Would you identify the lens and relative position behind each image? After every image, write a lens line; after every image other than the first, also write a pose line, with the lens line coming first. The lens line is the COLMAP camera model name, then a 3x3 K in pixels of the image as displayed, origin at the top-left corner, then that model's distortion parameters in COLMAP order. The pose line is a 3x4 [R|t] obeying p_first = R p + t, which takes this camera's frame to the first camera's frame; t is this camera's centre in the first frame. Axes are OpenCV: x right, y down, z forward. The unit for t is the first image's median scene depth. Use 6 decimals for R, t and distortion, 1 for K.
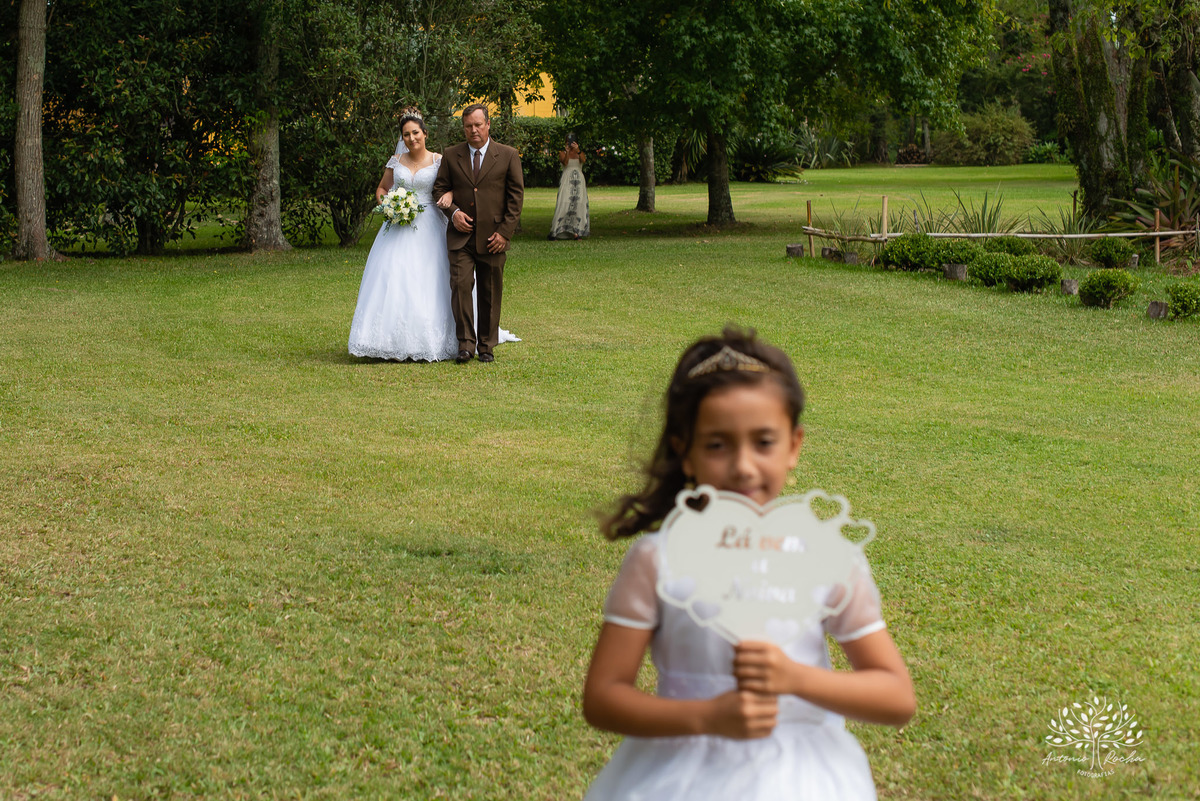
lens RADIAL K [[2254.3, 0, 600.0], [0, 2254.3, 400.5], [0, 0, 1]] dist [0.231480, -2.295456]
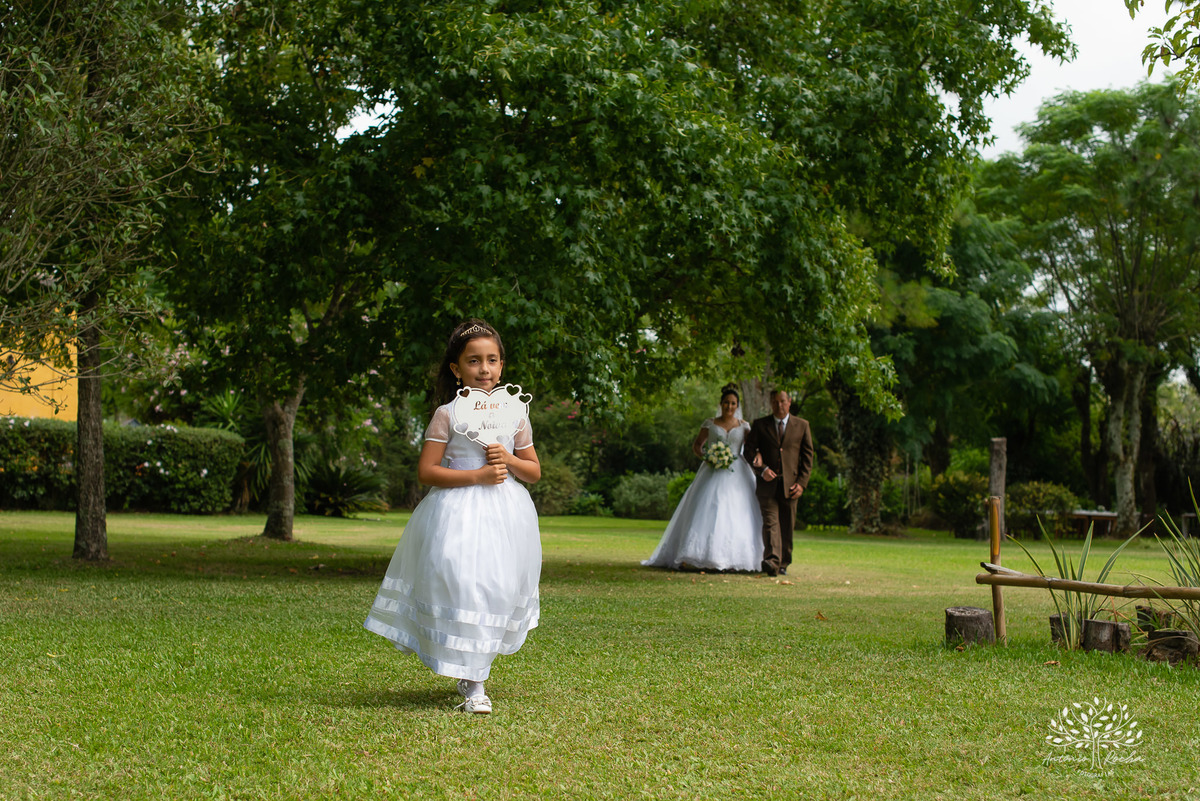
lens RADIAL K [[2254.3, 0, 600.0], [0, 2254.3, 400.5], [0, 0, 1]] dist [0.231480, -2.295456]
pose [[0.974047, 0.049595, 0.220848, -0.019508], [-0.015006, 0.987702, -0.155623, -0.015539], [-0.225850, 0.148270, 0.962812, 0.222349]]
